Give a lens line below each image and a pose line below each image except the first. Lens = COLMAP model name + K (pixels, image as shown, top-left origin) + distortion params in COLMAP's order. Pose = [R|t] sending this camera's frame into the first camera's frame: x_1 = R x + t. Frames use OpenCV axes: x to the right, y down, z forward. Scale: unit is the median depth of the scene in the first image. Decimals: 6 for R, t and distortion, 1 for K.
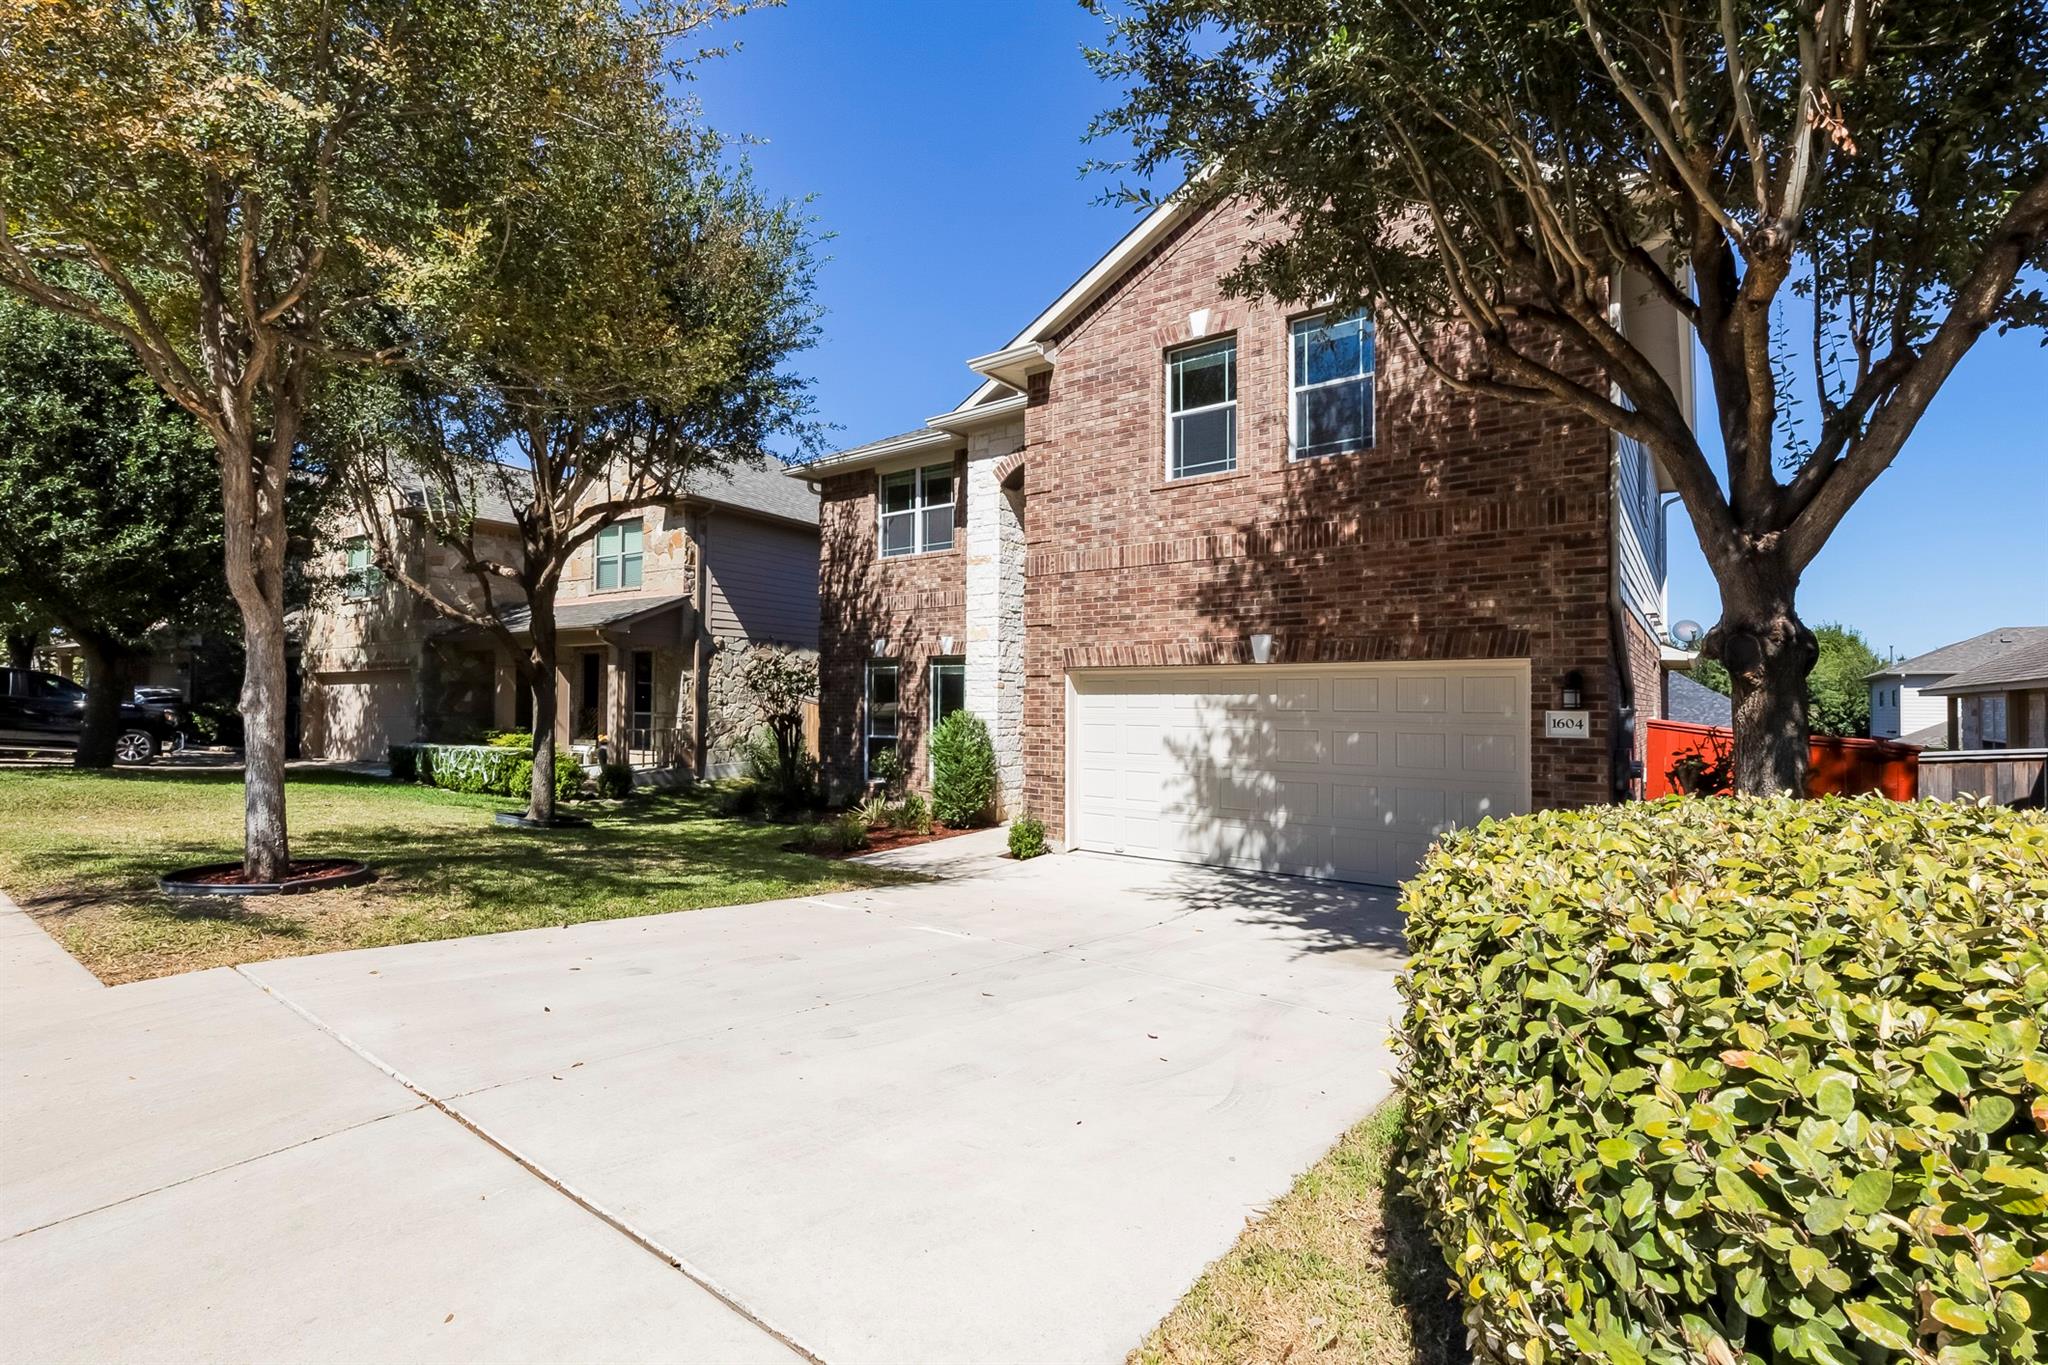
lens RADIAL K [[934.9, 0, 1024.0], [0, 934.9, 682.5], [0, 0, 1]] dist [0.003494, -0.000026]
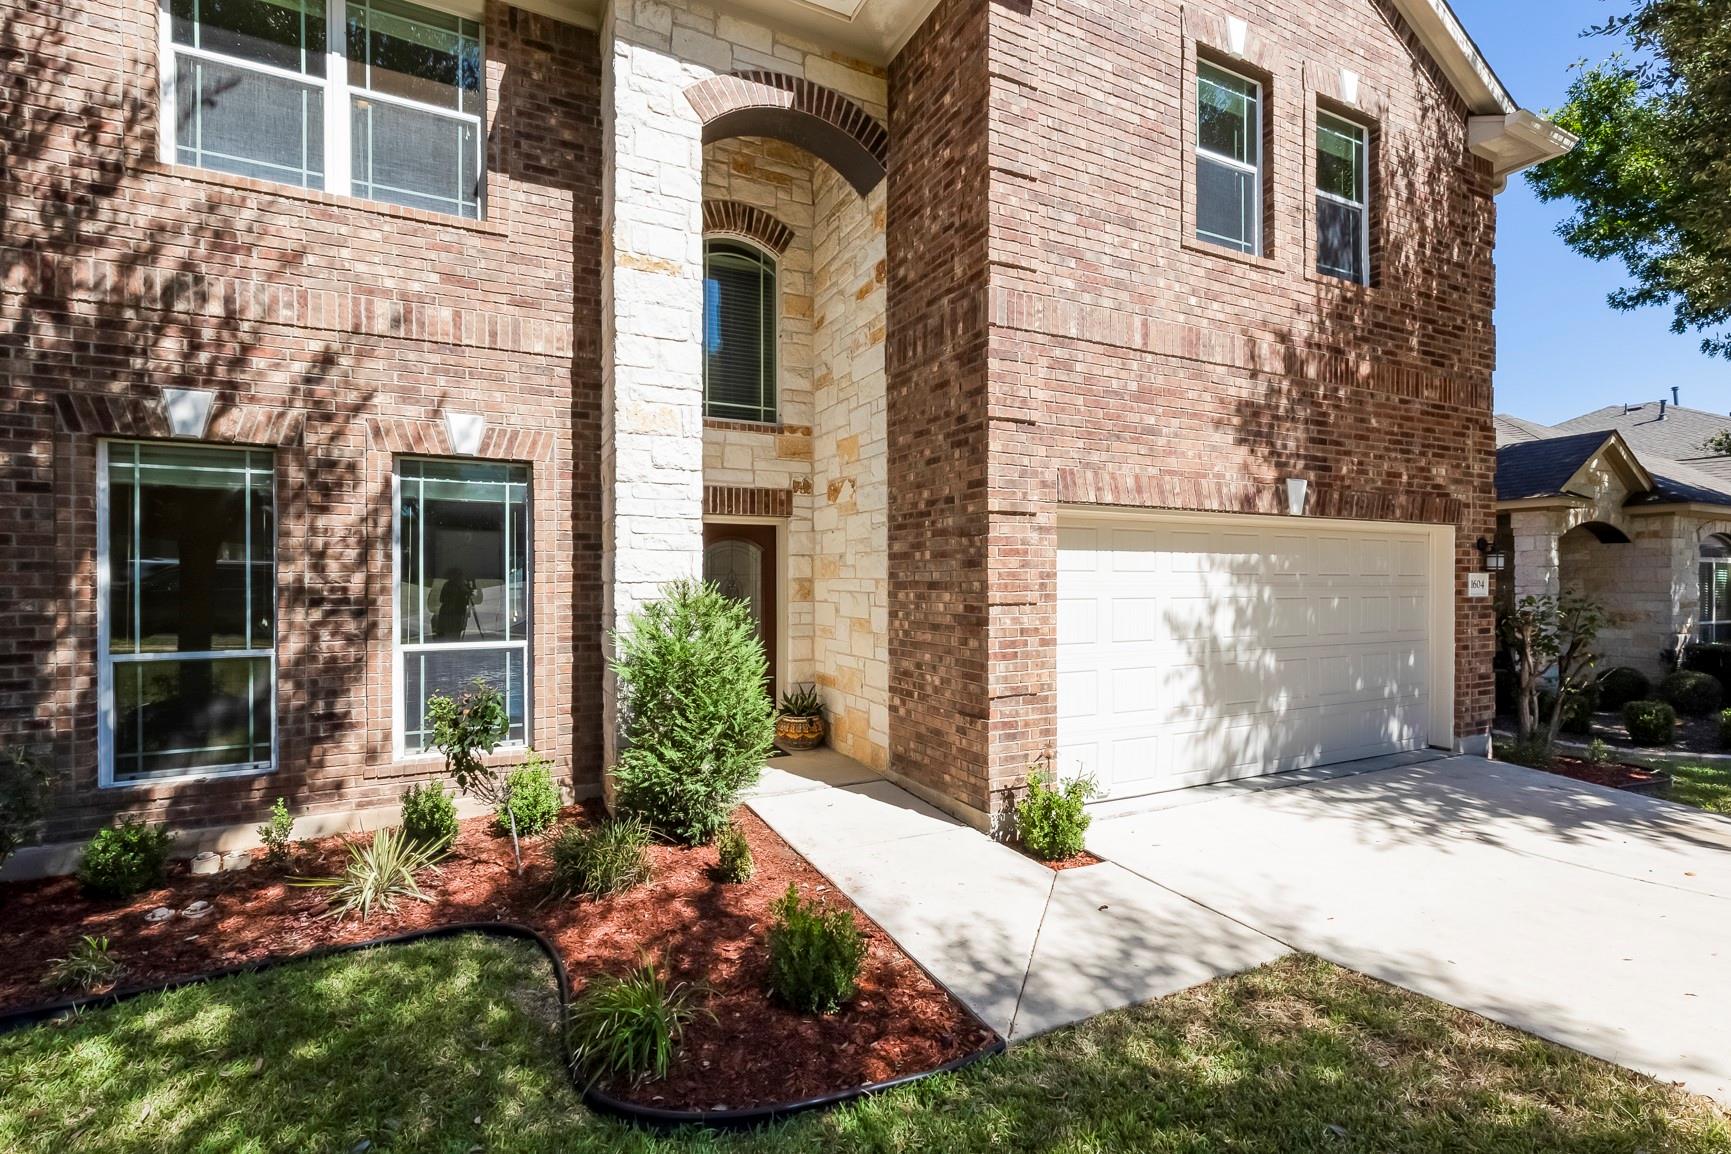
lens RADIAL K [[770.1, 0, 859.4], [0, 770.1, 584.0], [0, 0, 1]] dist [0.002354, -0.000208]
pose [[0.450088, -0.016532, 0.892831, -0.483514], [-0.018089, 0.999455, 0.027625, 0.026544], [-0.892801, -0.028584, 0.449544, 0.990630]]
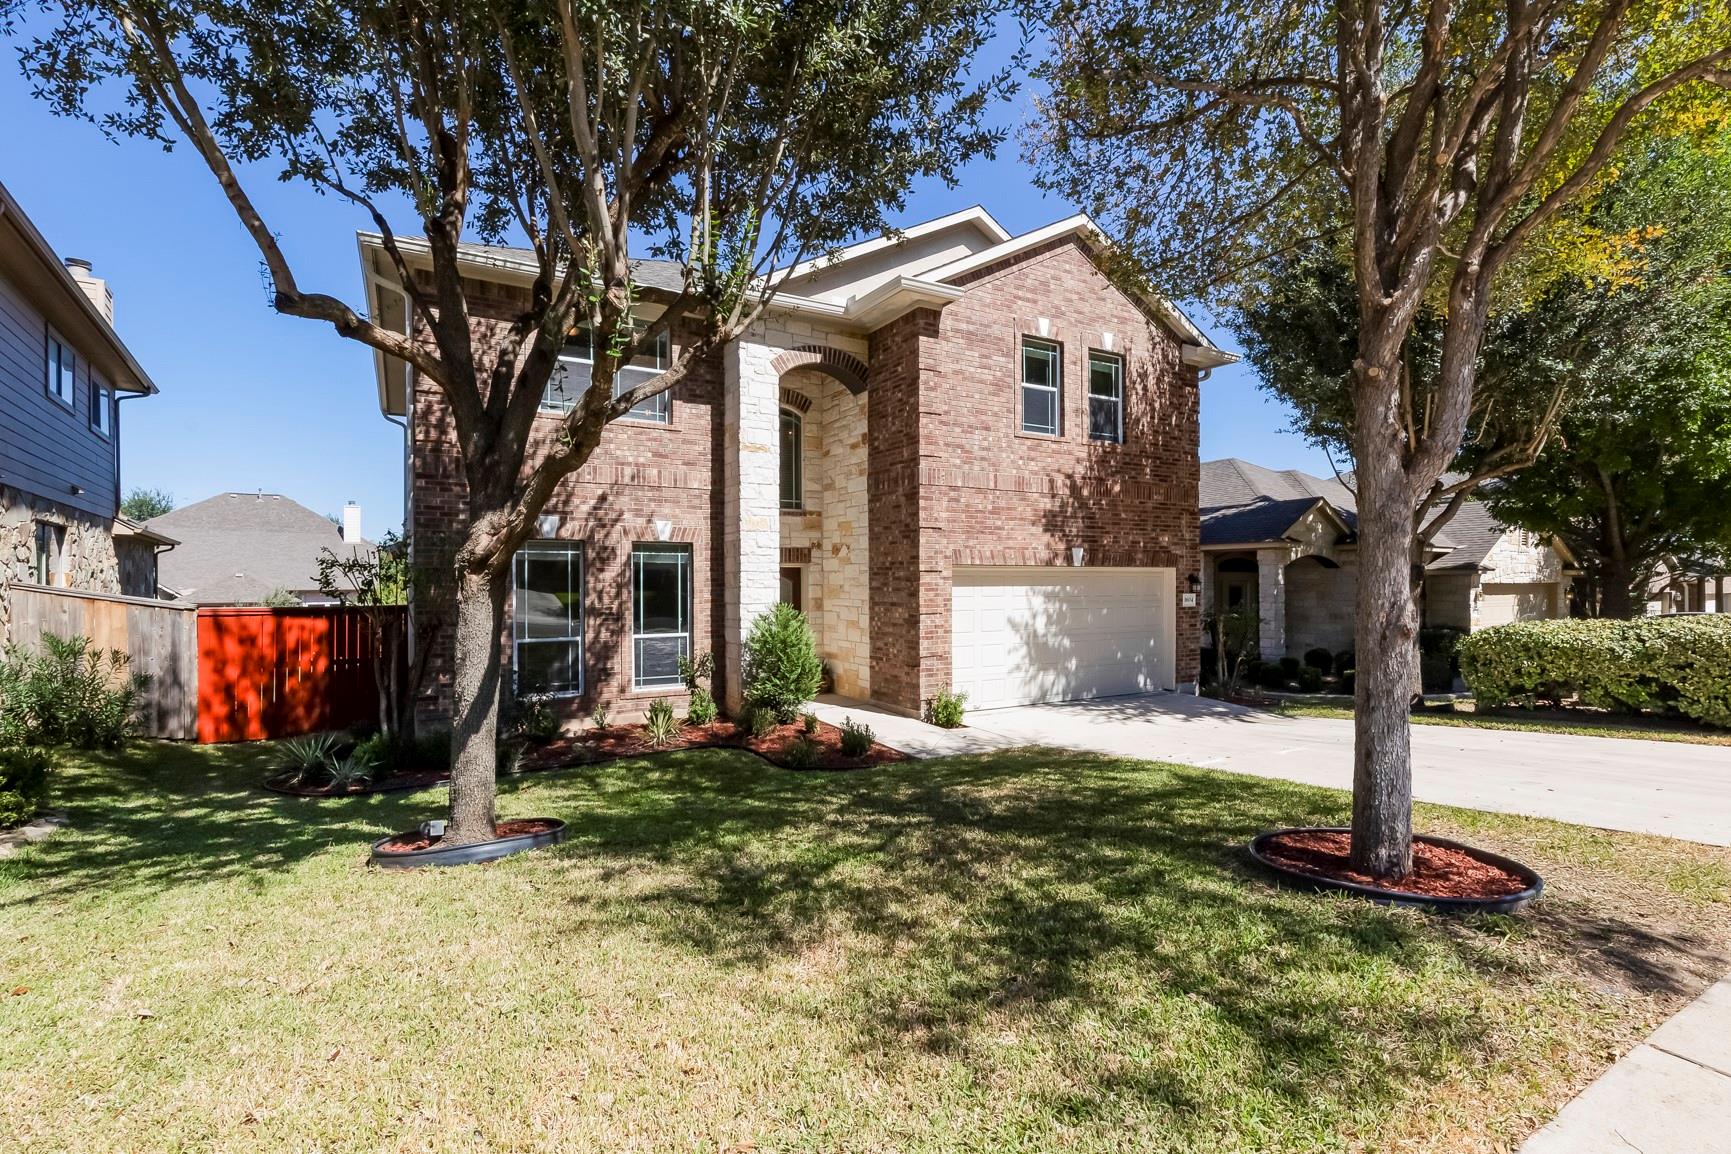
lens RADIAL K [[770.1, 0, 859.4], [0, 770.1, 584.0], [0, 0, 1]] dist [0.002354, -0.000208]
pose [[0.383934, -0.016605, 0.923211, -1.025744], [-0.017589, 0.999525, 0.025293, -0.015774], [-0.923193, -0.025949, 0.383460, 0.806071]]
